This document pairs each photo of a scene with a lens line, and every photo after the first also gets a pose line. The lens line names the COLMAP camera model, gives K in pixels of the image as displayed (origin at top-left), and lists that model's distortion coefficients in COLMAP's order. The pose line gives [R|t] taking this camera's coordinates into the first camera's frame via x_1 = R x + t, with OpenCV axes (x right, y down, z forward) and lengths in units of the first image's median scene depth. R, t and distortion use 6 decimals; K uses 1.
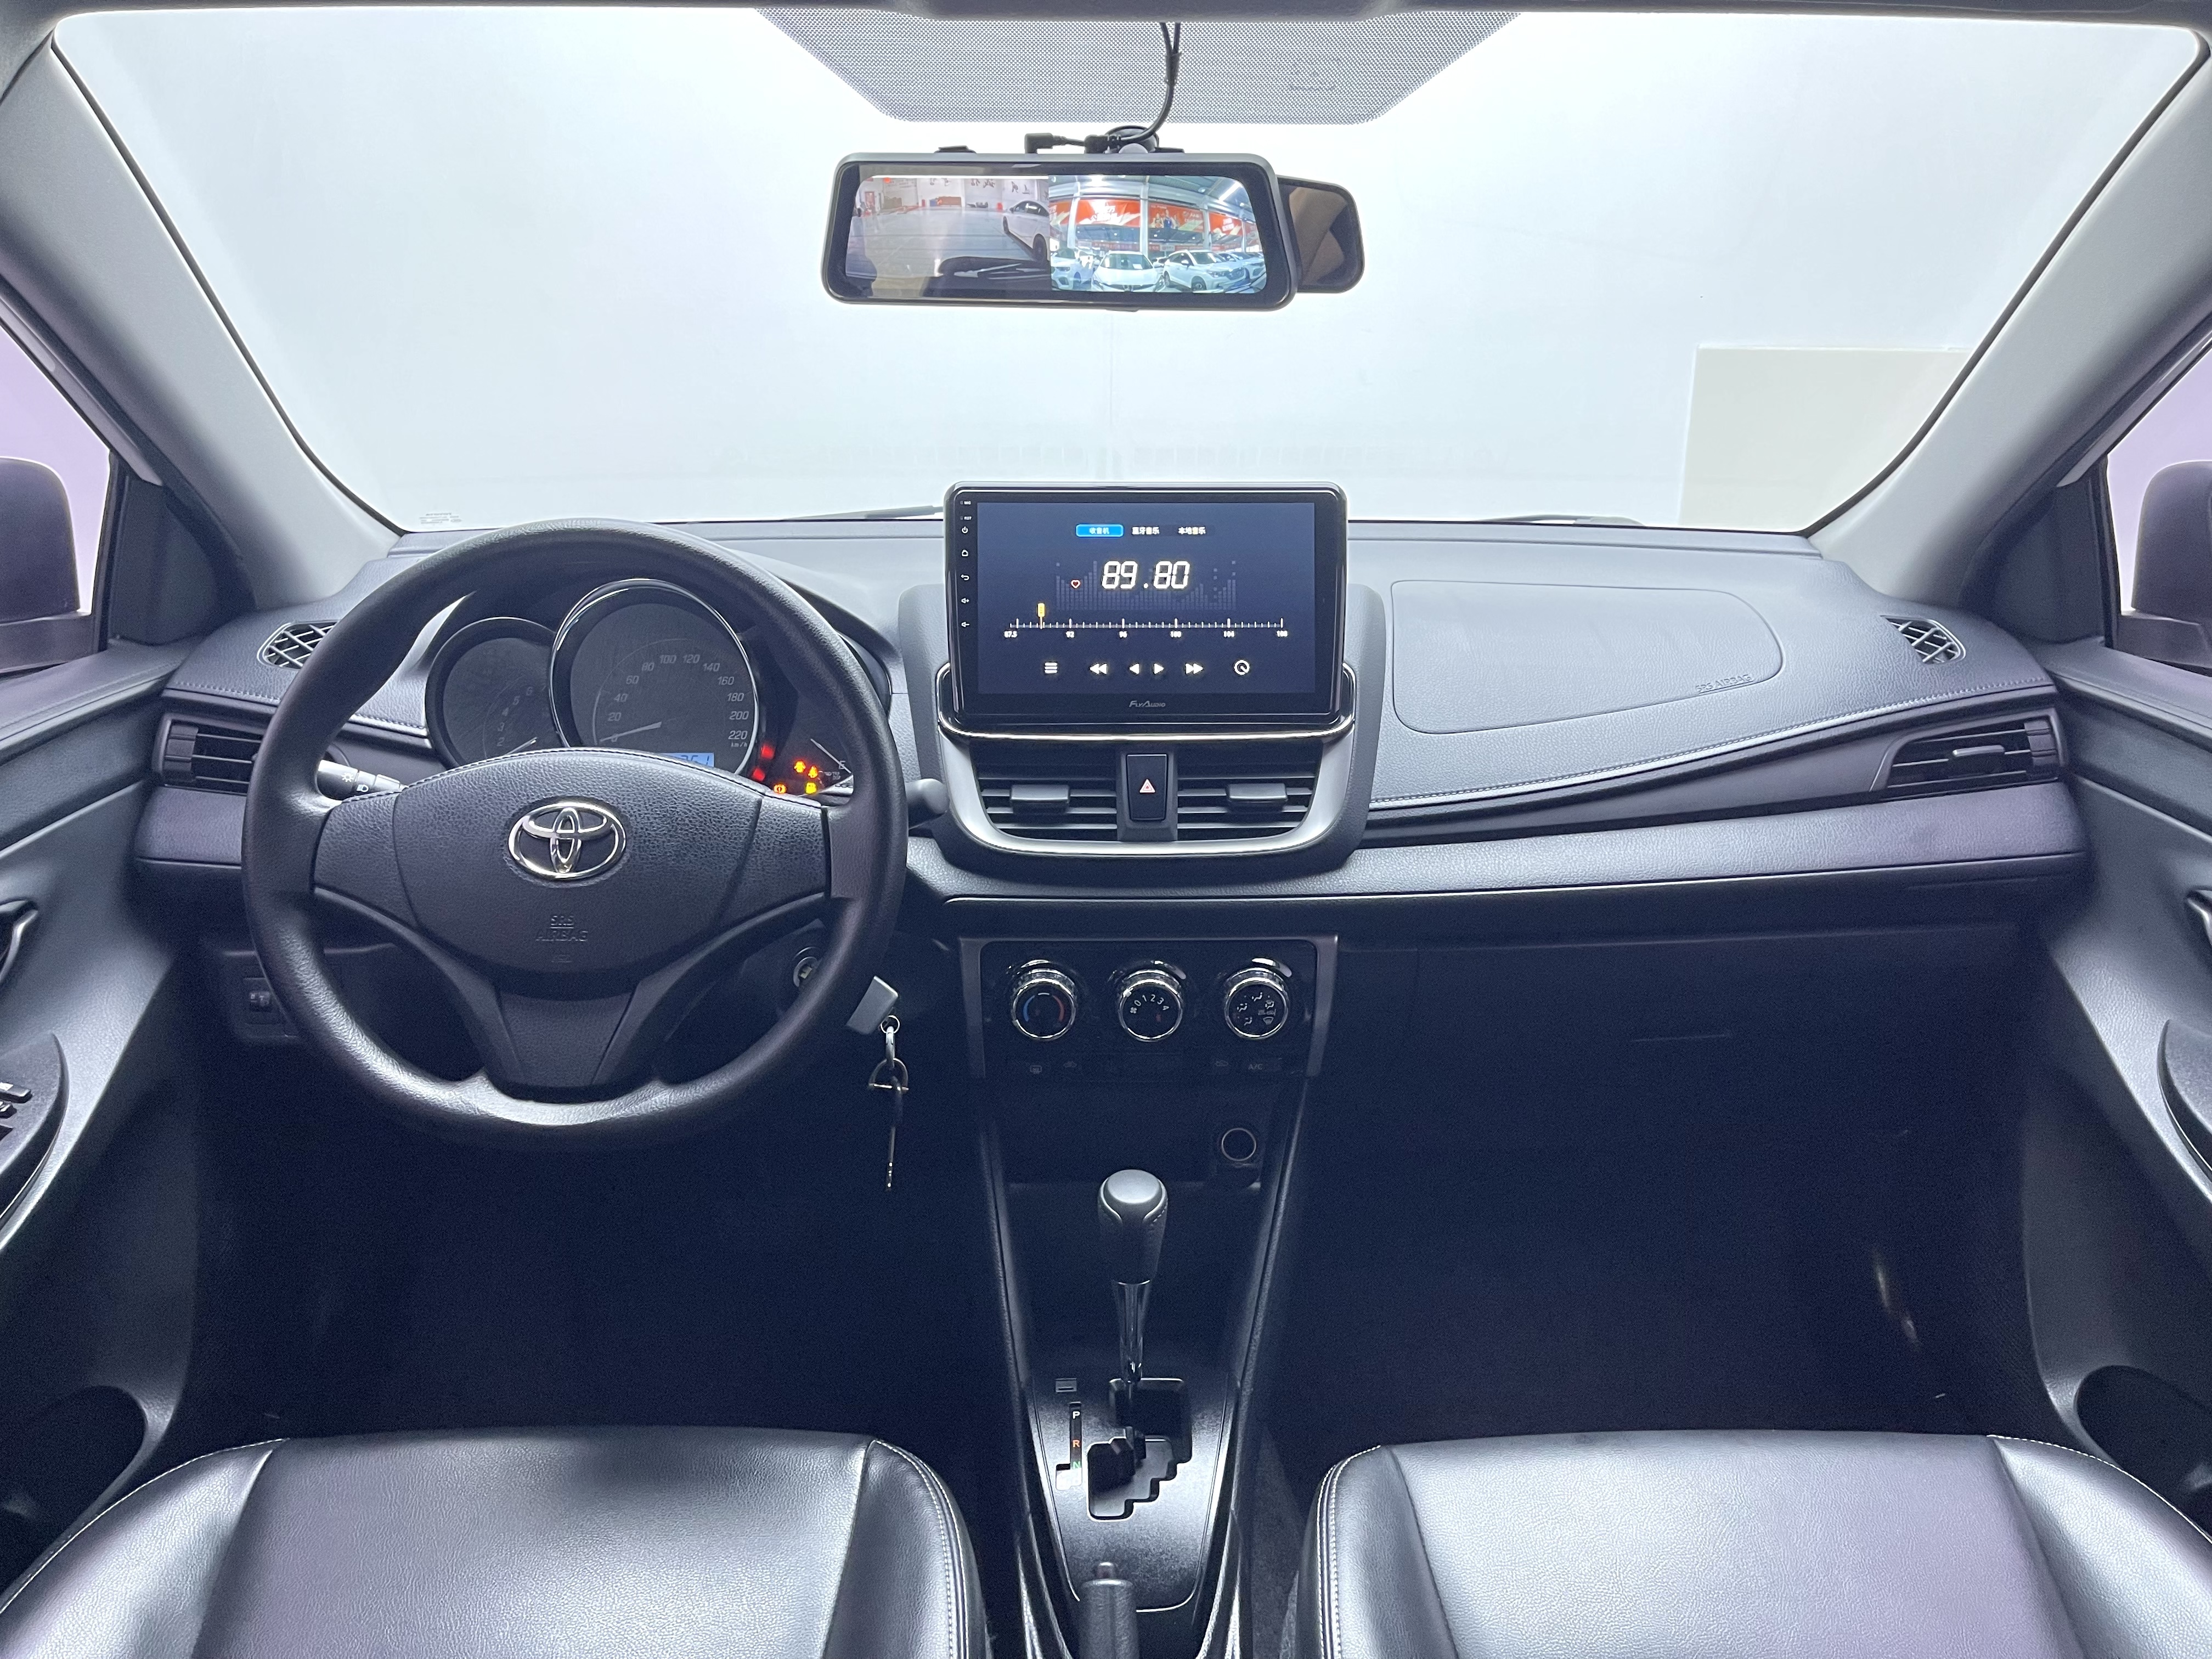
lens RADIAL K [[1629.4, 0, 1116.7], [0, 1629.4, 833.5], [0, 0, 1]] dist [0.054332, -0.082066]
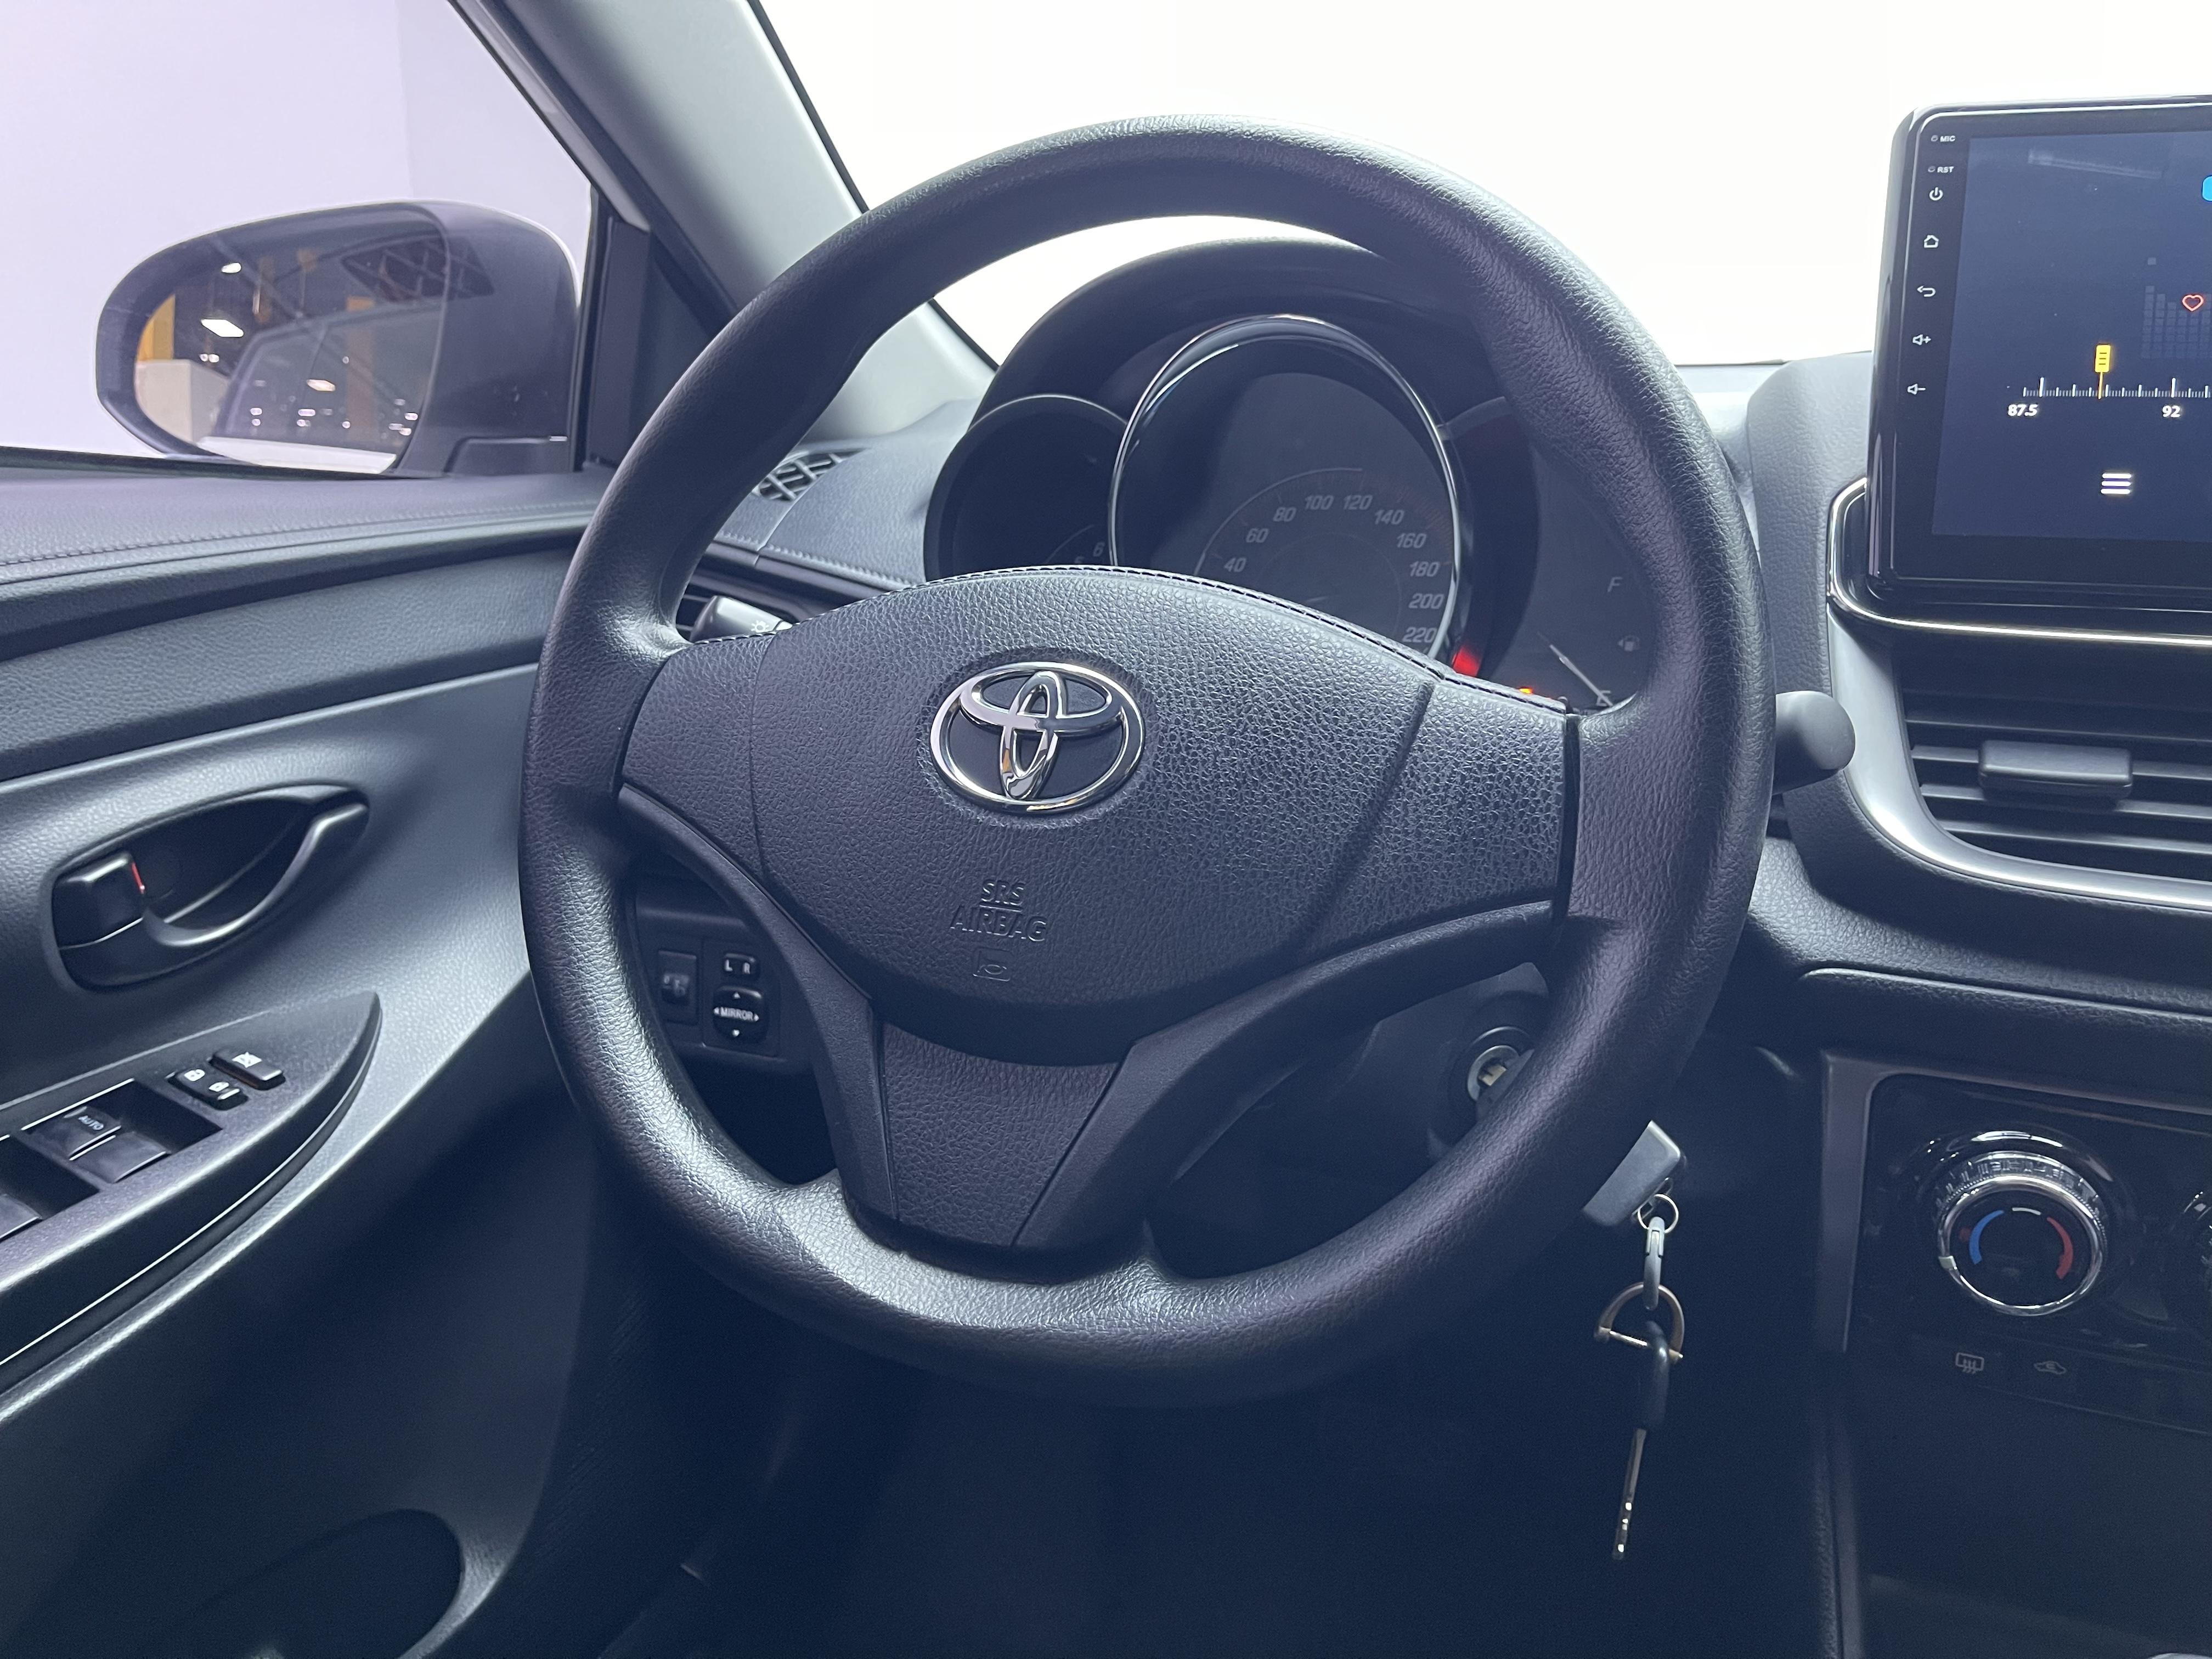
lens RADIAL K [[1629.4, 0, 1116.7], [0, 1629.4, 833.5], [0, 0, 1]] dist [0.054332, -0.082066]
pose [[0.902538, 0.095083, -0.419981, -0.090385], [-0.115645, 0.993008, -0.023706, 0.036284], [0.414791, 0.069964, 0.907223, 0.489521]]
